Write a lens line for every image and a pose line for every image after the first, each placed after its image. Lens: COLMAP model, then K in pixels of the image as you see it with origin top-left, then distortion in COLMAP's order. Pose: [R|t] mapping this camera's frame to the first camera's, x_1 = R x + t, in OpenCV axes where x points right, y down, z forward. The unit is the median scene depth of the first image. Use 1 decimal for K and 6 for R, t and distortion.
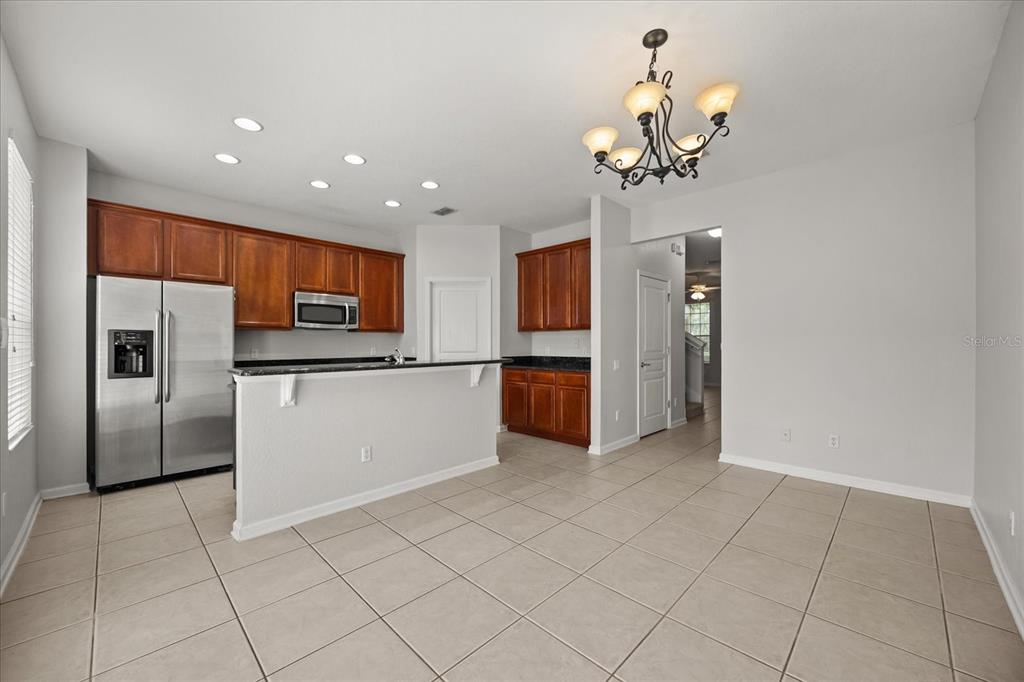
lens RADIAL K [[398.0, 0, 508.4], [0, 398.0, 340.0], [0, 0, 1]] dist [0.001114, 0.000172]
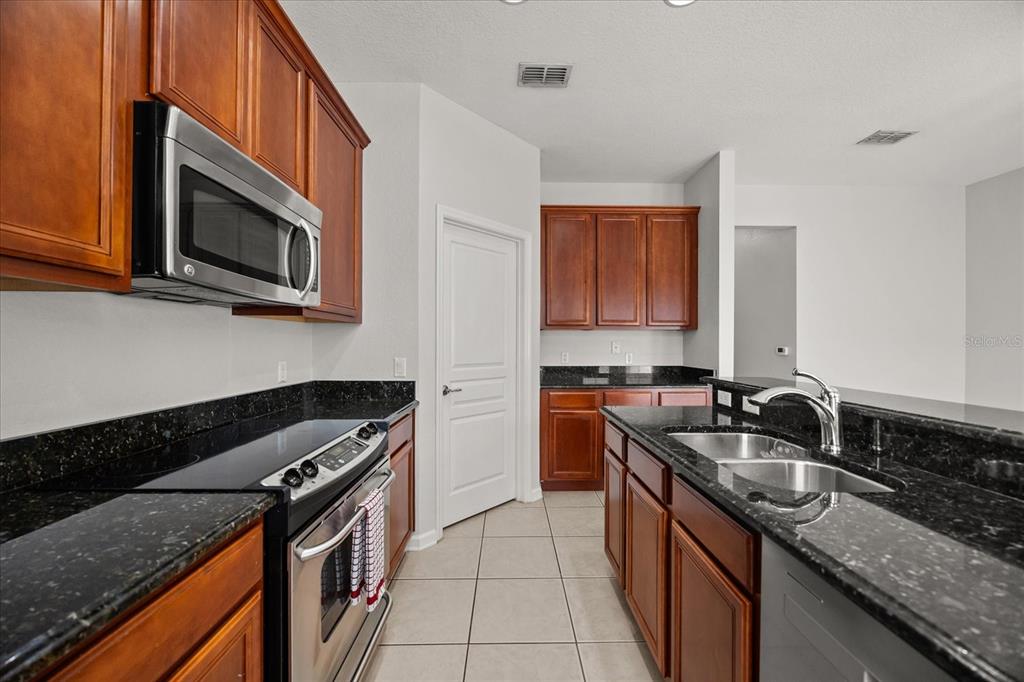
lens RADIAL K [[398.0, 0, 508.4], [0, 398.0, 340.0], [0, 0, 1]] dist [0.001114, 0.000172]
pose [[0.698824, 0.010767, 0.715213, -0.556486], [-0.008420, 0.999941, -0.006826, -0.000832], [-0.715244, -0.001252, 0.698873, 0.730406]]
